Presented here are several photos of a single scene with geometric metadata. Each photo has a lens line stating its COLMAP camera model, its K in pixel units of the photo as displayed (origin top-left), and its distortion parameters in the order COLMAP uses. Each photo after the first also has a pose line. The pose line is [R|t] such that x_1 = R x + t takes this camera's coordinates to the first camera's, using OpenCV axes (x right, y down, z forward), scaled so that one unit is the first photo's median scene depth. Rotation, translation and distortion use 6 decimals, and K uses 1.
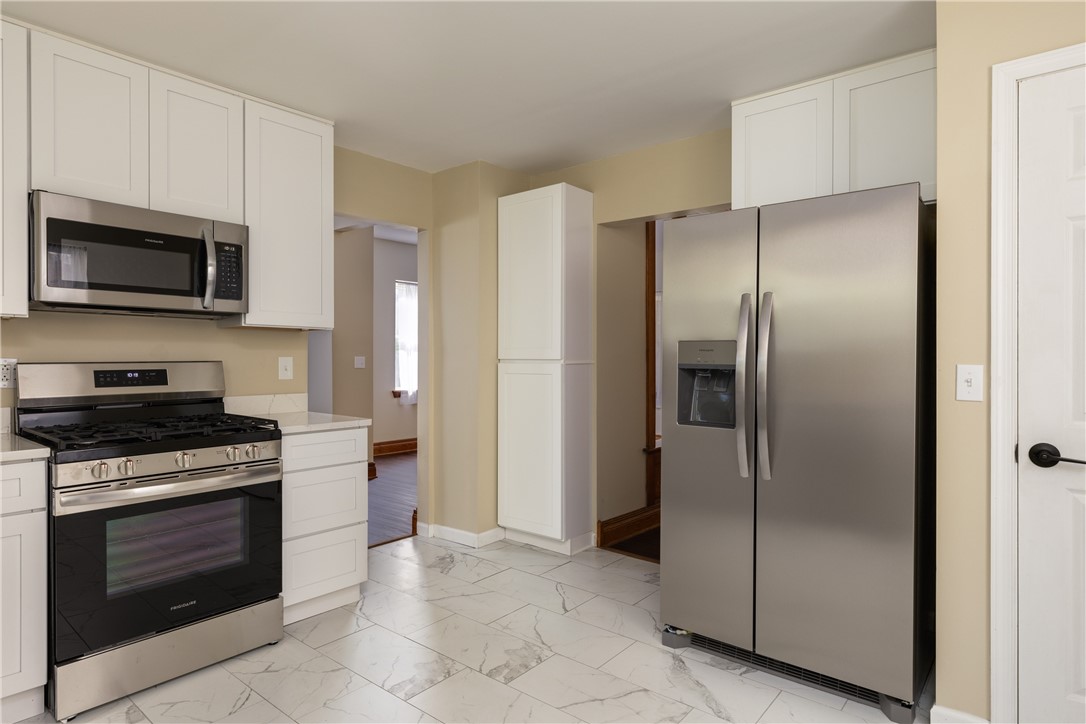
lens RADIAL K [[601.3, 0, 543.0], [0, 601.3, 362.0], [0, 0, 1]] dist [0.004930, -0.000650]
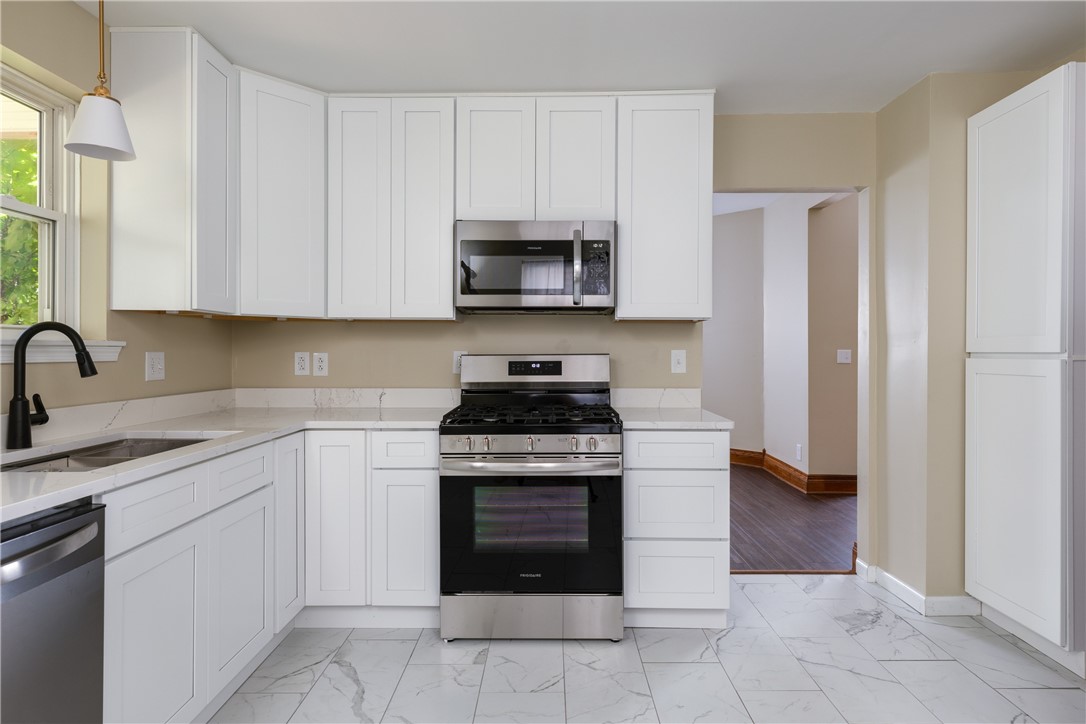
lens RADIAL K [[616.2, 0, 549.1], [0, 616.2, 353.9], [0, 0, 1]] dist [0.003427, 0.000362]
pose [[0.633428, 0.002402, -0.773798, 0.243306], [-0.004972, 0.999987, -0.000965, 0.000135], [0.773786, 0.004459, 0.633432, 0.256548]]
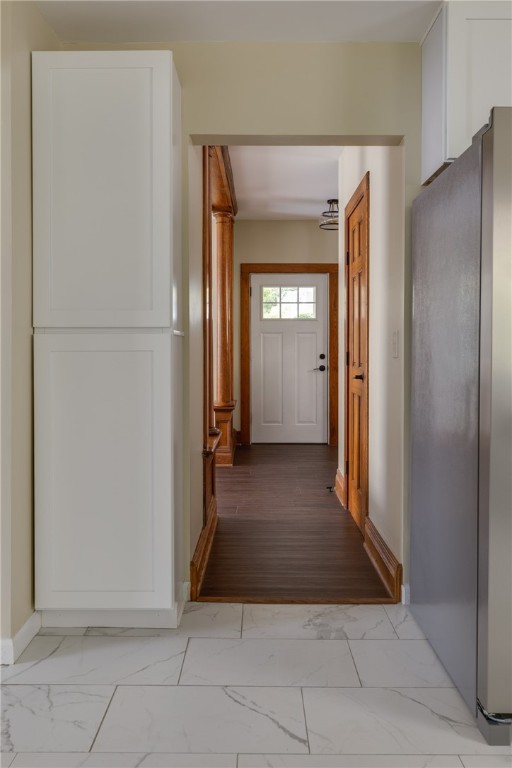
lens RADIAL K [[565.0, 0, 257.1], [0, 565.0, 356.4], [0, 0, 1]] dist [0.006166, 0.004536]
pose [[0.764849, -0.006313, 0.644179, -0.378974], [-0.004802, 0.999868, 0.015501, 0.018562], [-0.644192, -0.014950, 0.764718, 0.627657]]
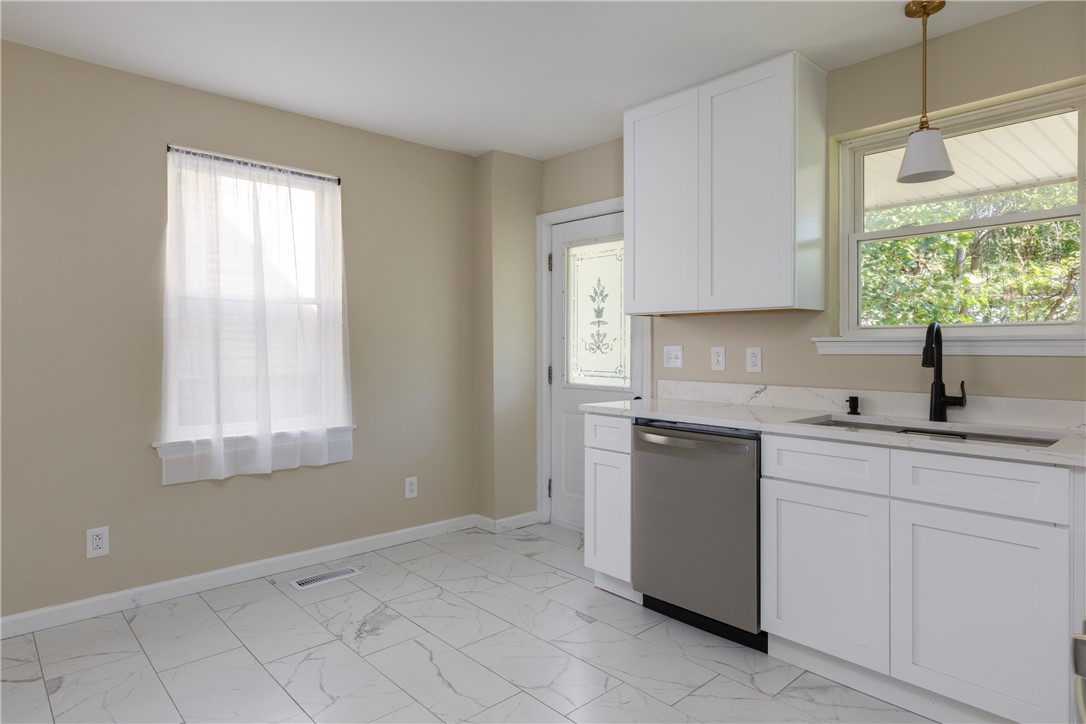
lens RADIAL K [[616.2, 0, 549.1], [0, 616.2, 353.9], [0, 0, 1]] dist [0.003427, 0.000362]
pose [[-0.993388, 0.002370, 0.114778, -0.601349], [0.004246, 0.999861, 0.016106, -0.013289], [-0.114724, 0.016486, -0.993261, 2.228237]]
